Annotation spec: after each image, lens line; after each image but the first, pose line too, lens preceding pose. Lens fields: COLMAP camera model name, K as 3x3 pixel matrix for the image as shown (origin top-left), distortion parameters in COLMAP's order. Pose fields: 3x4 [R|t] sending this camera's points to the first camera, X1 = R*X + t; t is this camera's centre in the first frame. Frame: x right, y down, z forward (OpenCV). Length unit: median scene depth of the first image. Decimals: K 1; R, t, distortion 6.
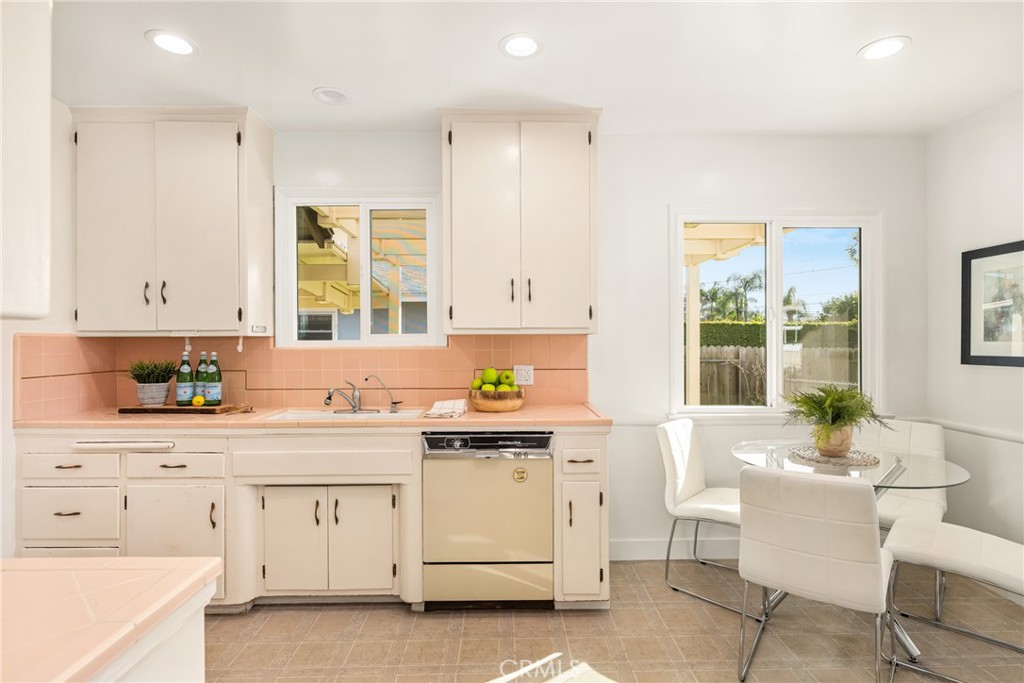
lens RADIAL K [[512.8, 0, 512.8], [0, 512.8, 342.7], [0, 0, 1]] dist [-0.003432, -0.000420]
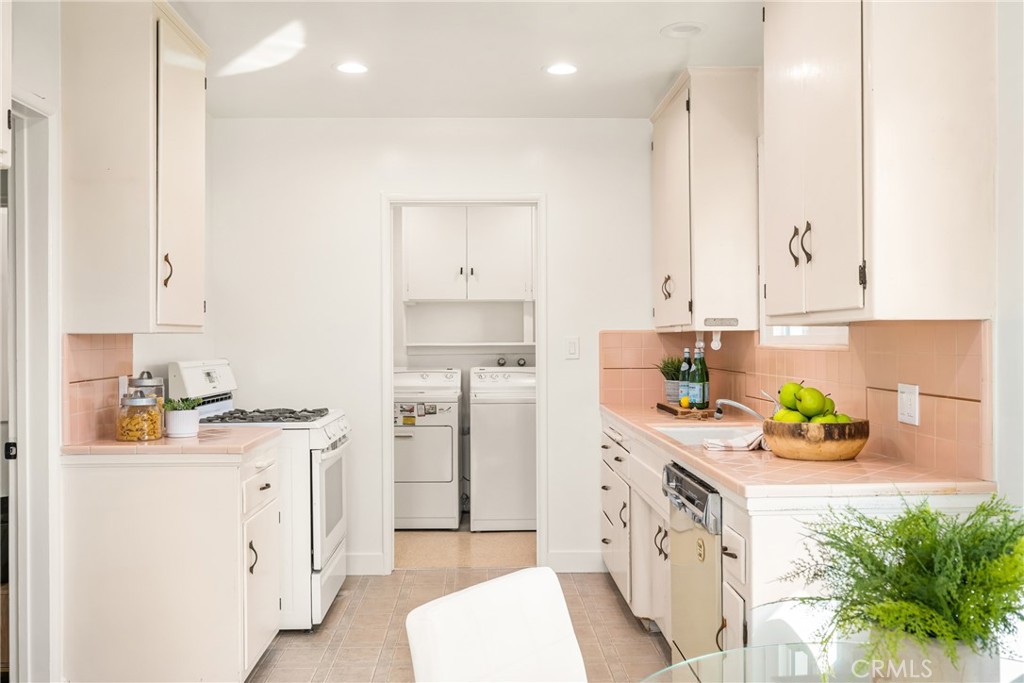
lens RADIAL K [[897.3, 0, 512.1], [0, 897.3, 337.8], [0, 0, 1]] dist [-0.008031, 0.031636]
pose [[0.022236, 0.000272, -0.999753, 0.973455], [0.000190, 1.000000, 0.000276, -0.001943], [0.999753, -0.000196, 0.022236, 0.646163]]
